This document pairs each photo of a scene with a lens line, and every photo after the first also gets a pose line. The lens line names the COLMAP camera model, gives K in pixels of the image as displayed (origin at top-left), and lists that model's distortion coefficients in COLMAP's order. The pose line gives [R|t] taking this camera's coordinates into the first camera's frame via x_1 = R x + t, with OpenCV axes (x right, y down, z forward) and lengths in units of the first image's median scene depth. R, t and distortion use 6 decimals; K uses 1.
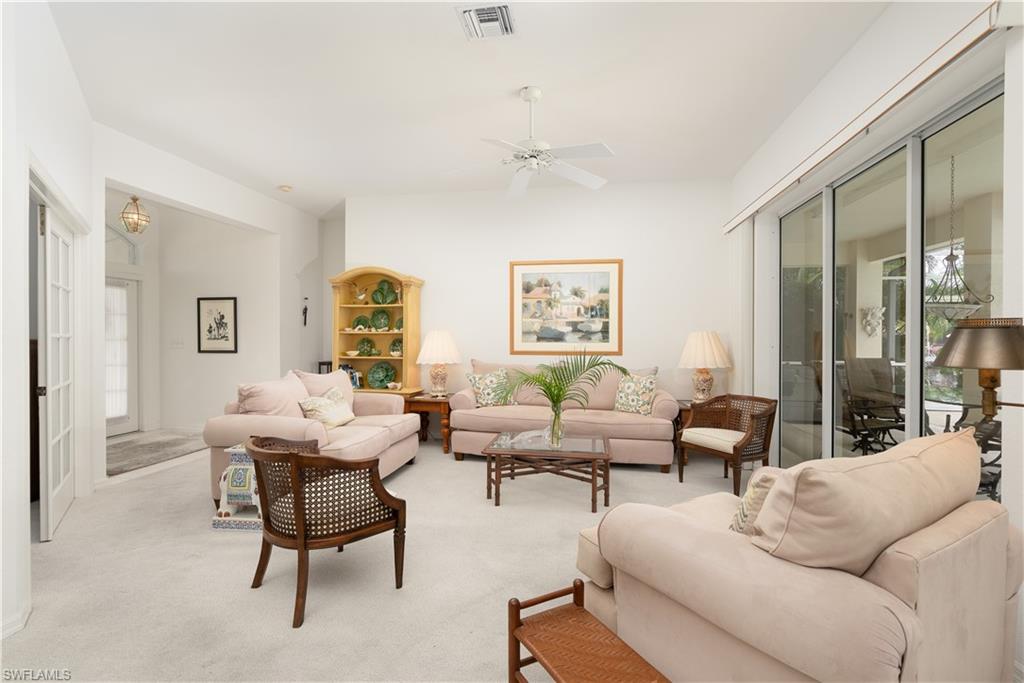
lens RADIAL K [[471.1, 0, 512.7], [0, 471.1, 335.1], [0, 0, 1]] dist [-0.001479, 0.001012]
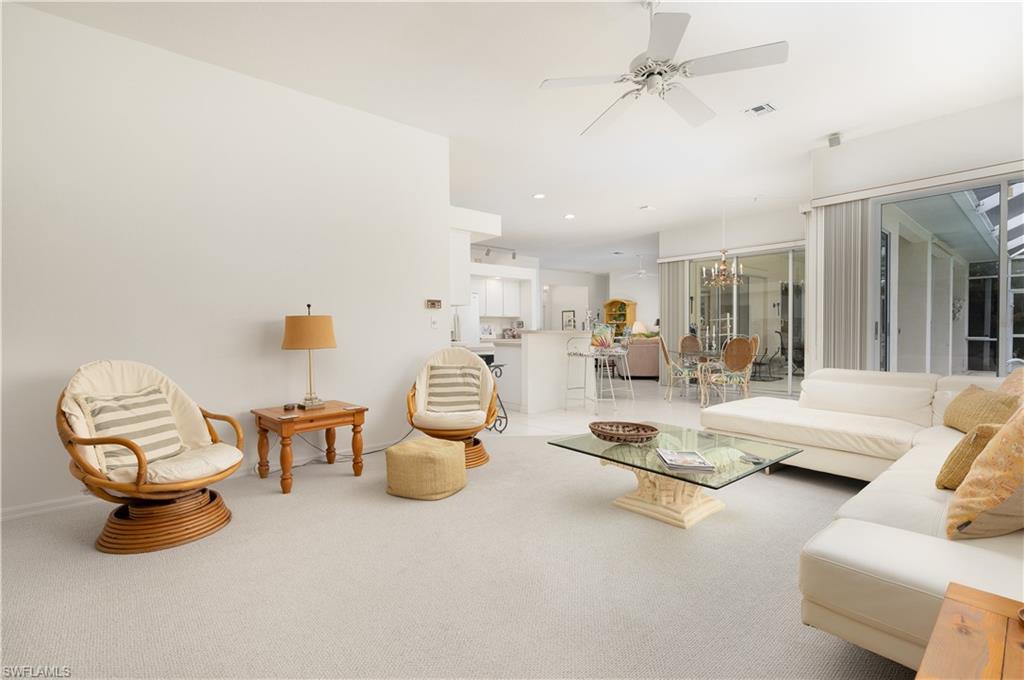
lens RADIAL K [[471.1, 0, 512.4], [0, 471.1, 339.3], [0, 0, 1]] dist [-0.001479, 0.001012]
pose [[0.769471, 0.006200, -0.638652, 0.936110], [0.010386, 0.999699, 0.022219, 0.022756], [0.638598, -0.023730, 0.769175, -1.421144]]
